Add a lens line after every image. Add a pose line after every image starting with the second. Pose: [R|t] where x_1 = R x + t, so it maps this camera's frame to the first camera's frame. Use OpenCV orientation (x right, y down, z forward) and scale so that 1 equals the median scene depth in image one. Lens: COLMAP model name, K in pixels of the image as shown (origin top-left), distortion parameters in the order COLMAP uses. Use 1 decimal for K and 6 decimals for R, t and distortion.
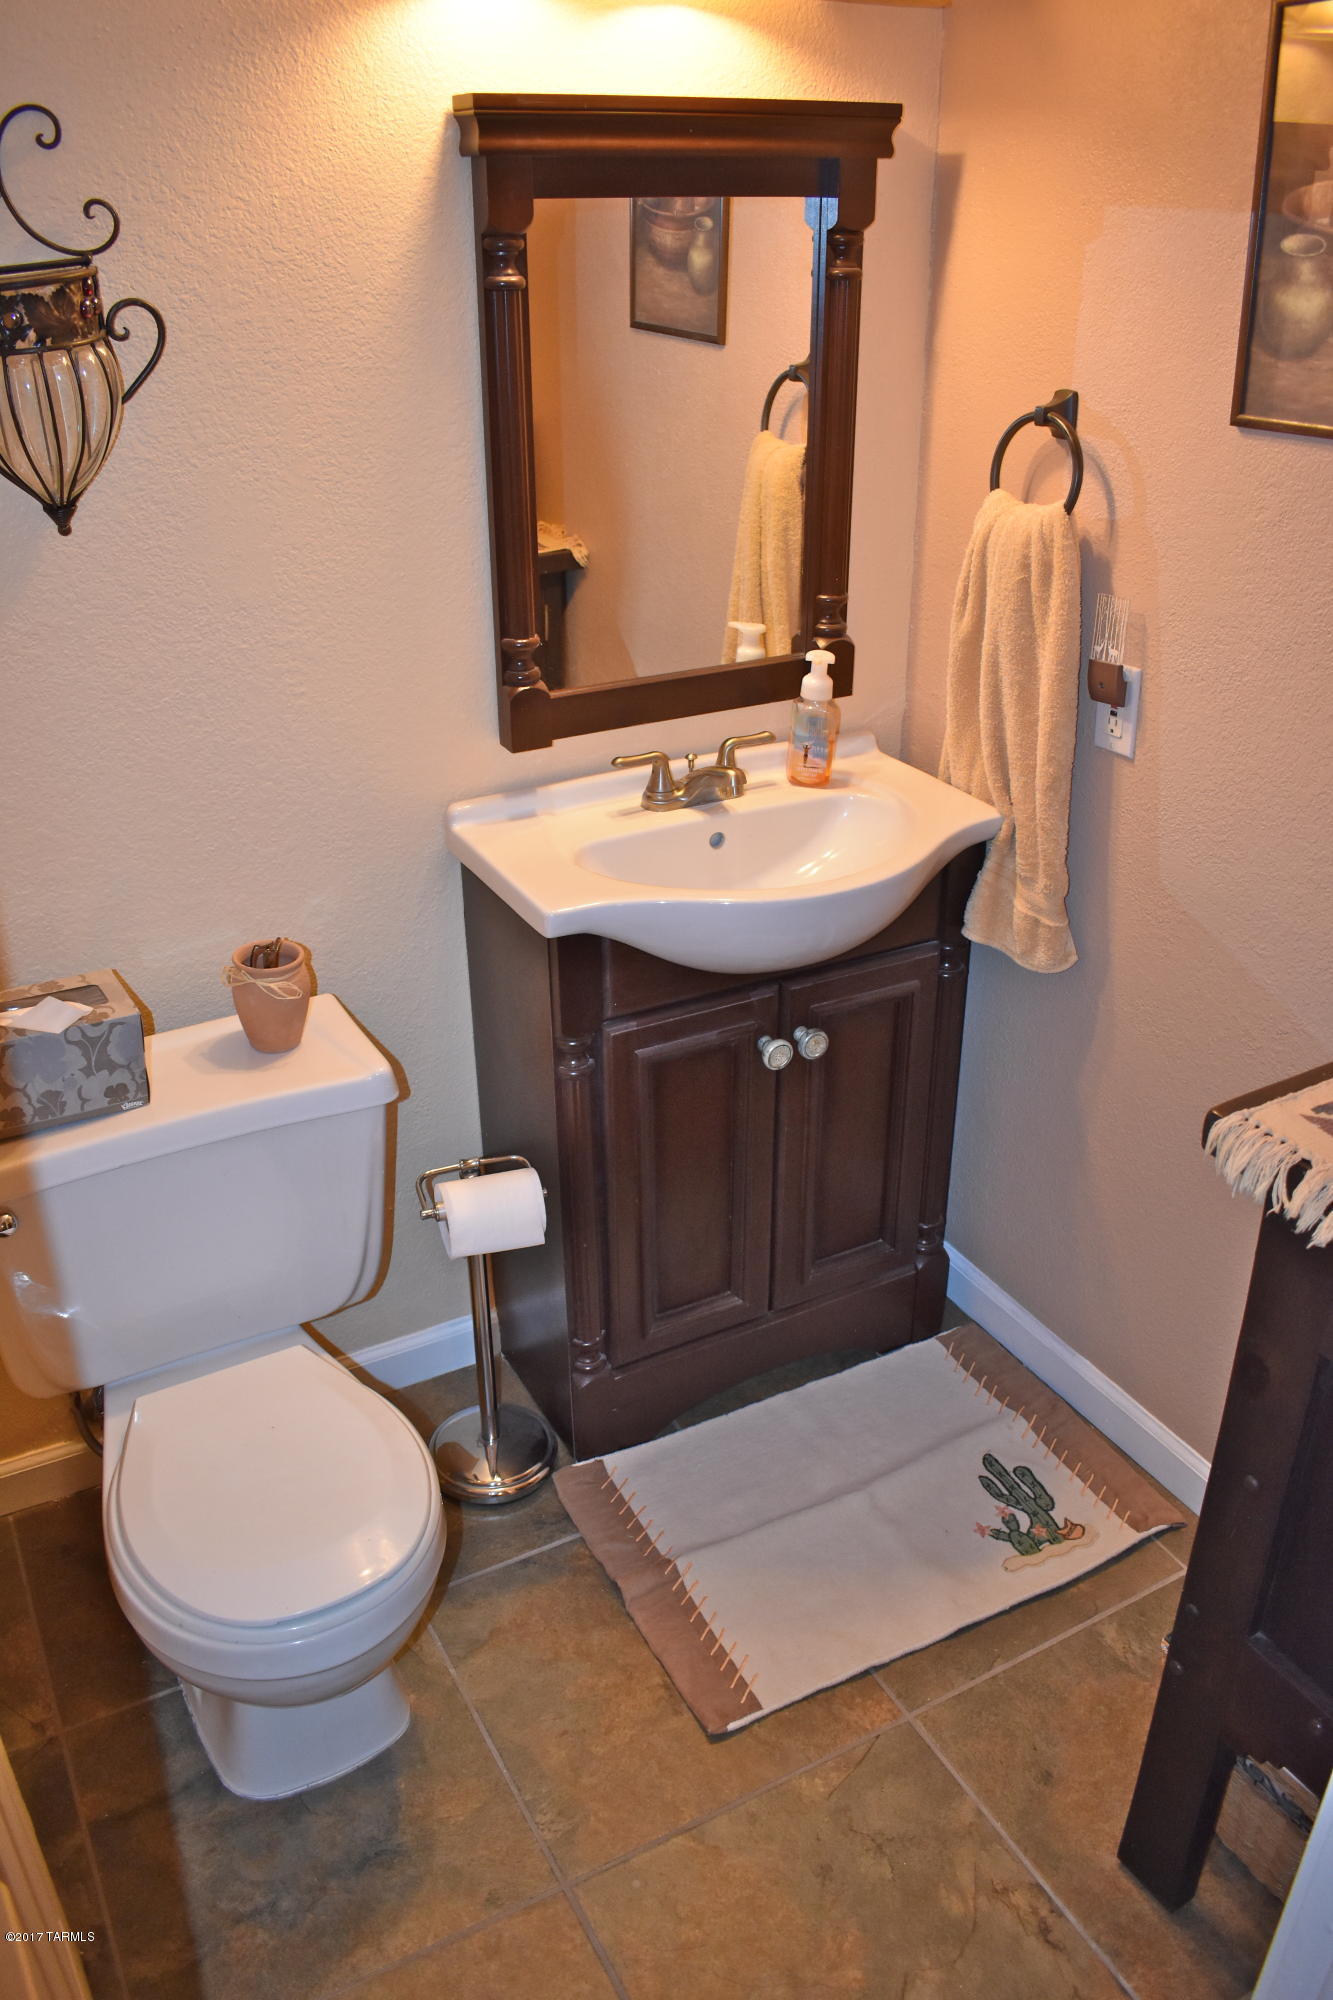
lens RADIAL K [[1558.9, 0, 658.8], [0, 1558.9, 999.5], [0, 0, 1]] dist [-0.096362, 0.015716]
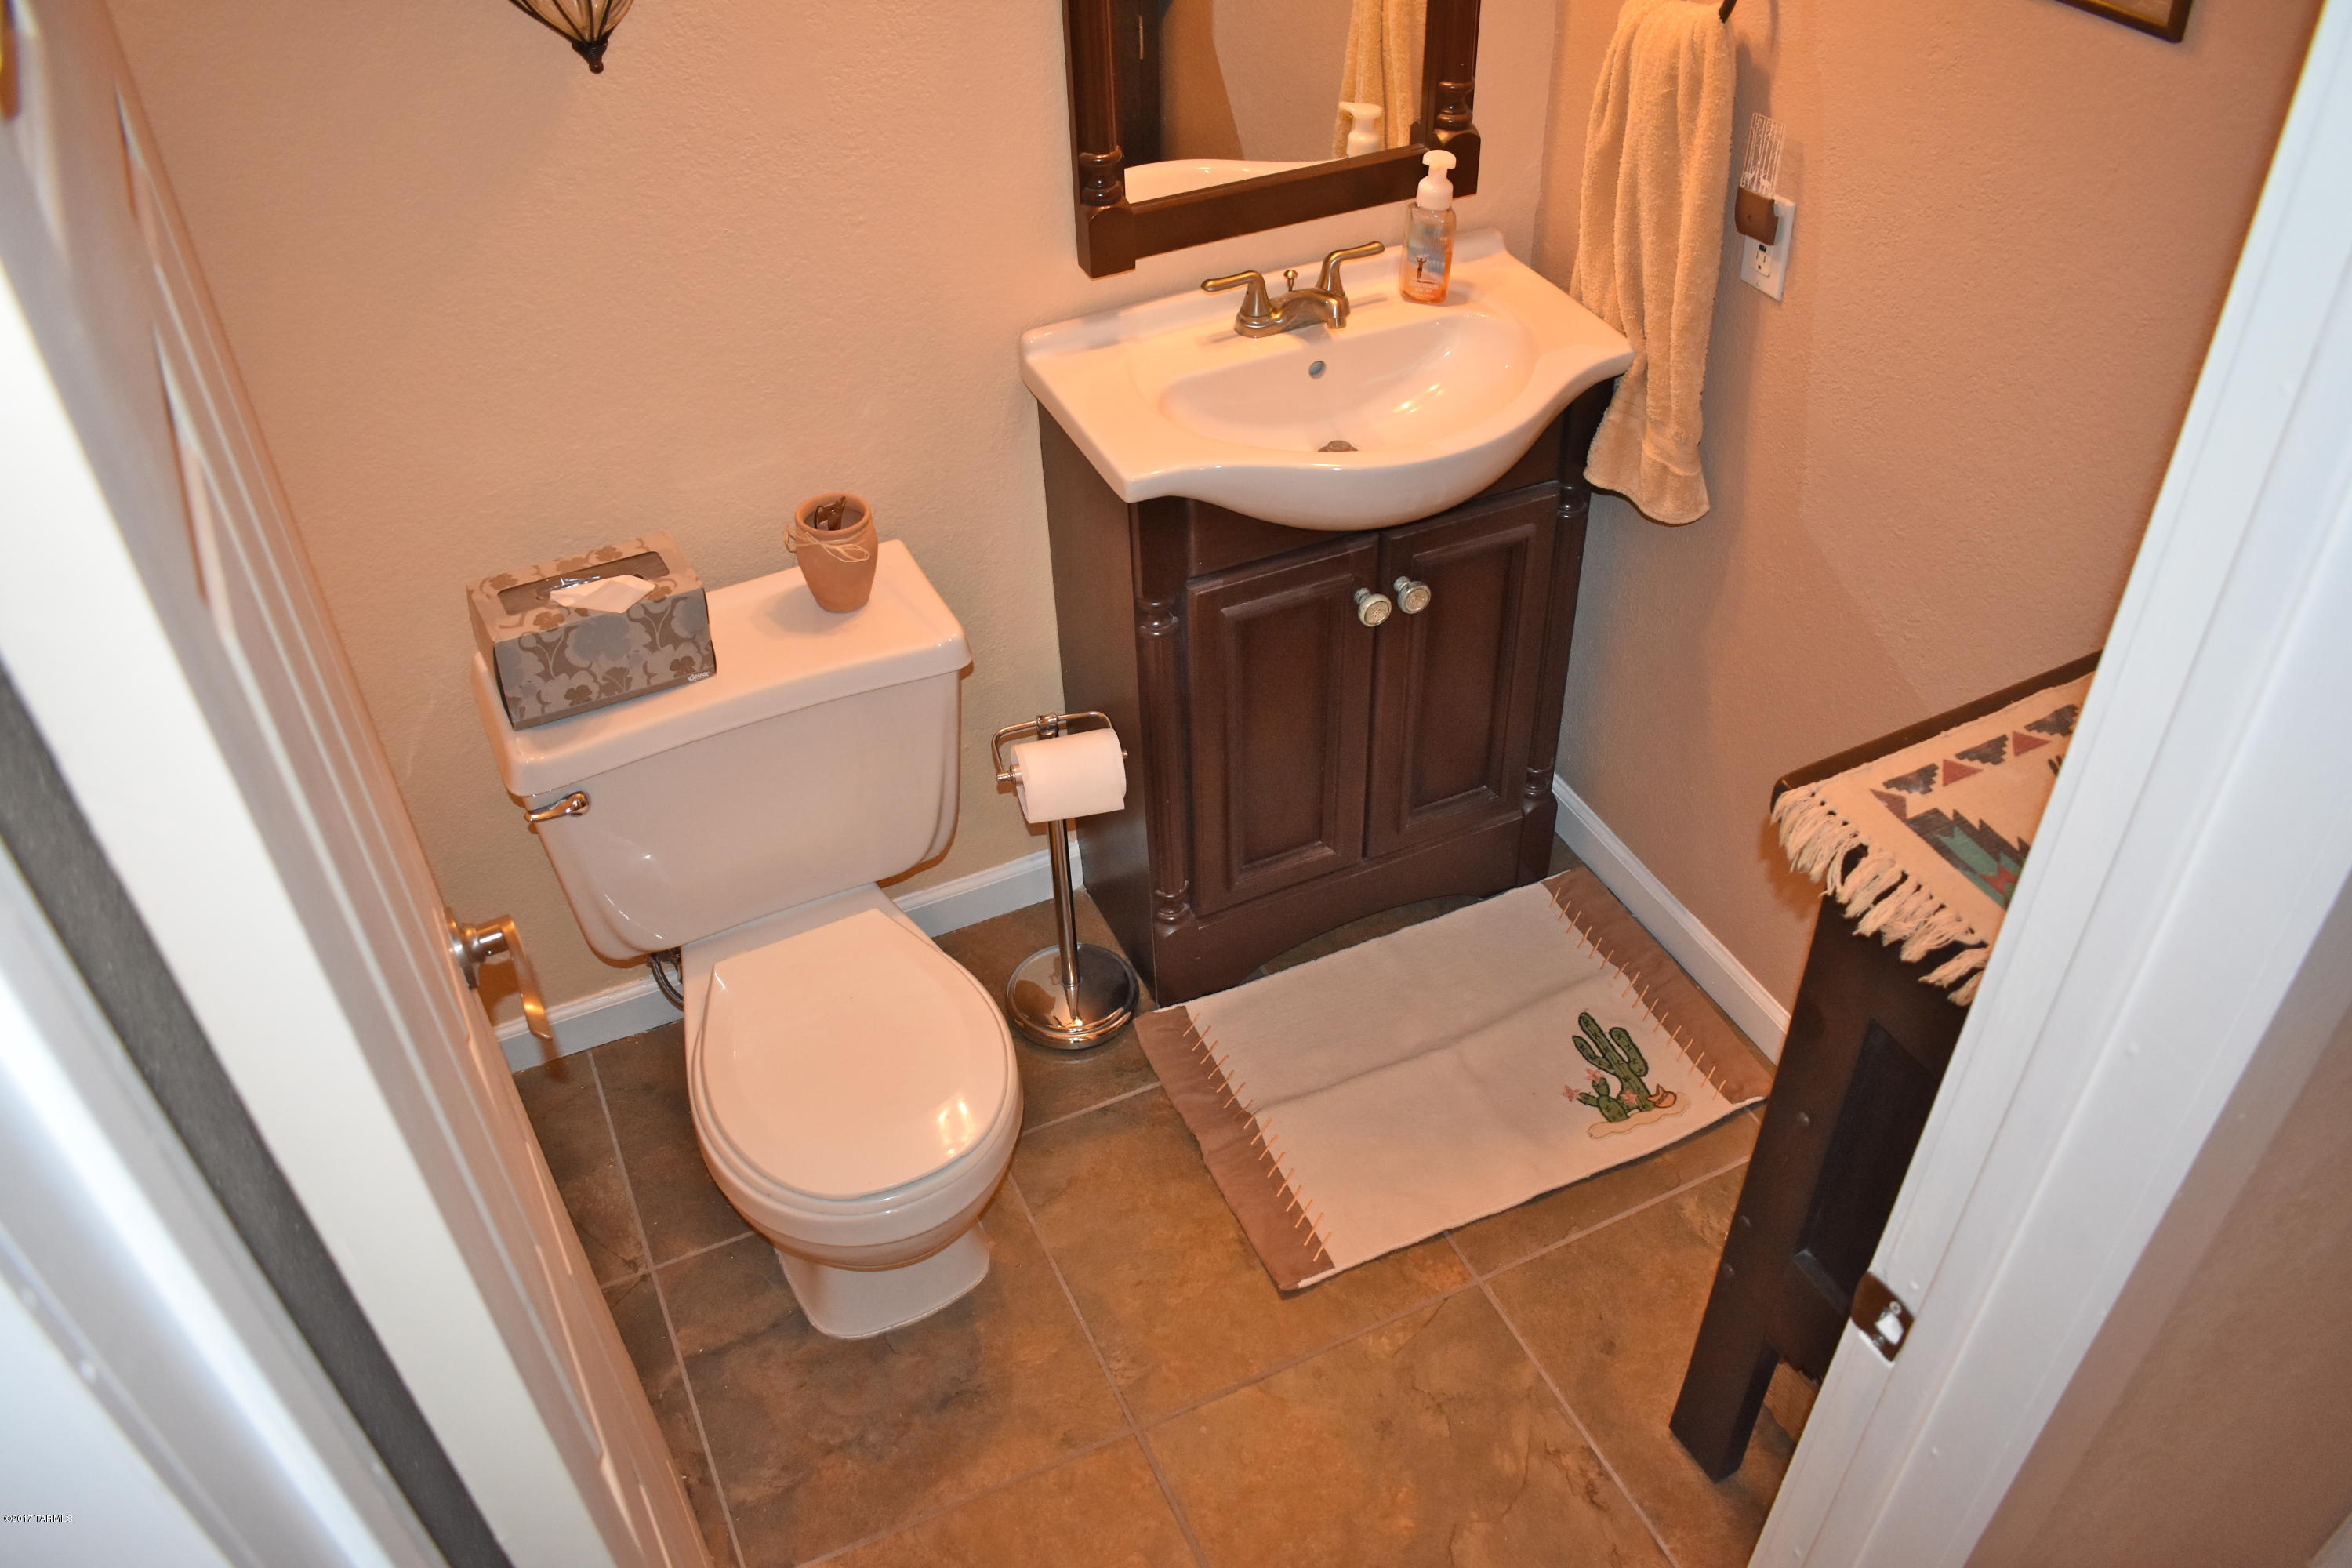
lens RADIAL K [[1833.3, 0, 1183.3], [0, 1833.3, 782.3], [0, 0, 1]] dist [-0.096362, 0.015716]
pose [[0.998285, 0.023418, -0.053648, 0.024198], [-0.010211, 0.972106, 0.234320, -0.127649], [0.057638, -0.233371, 0.970678, -0.102379]]
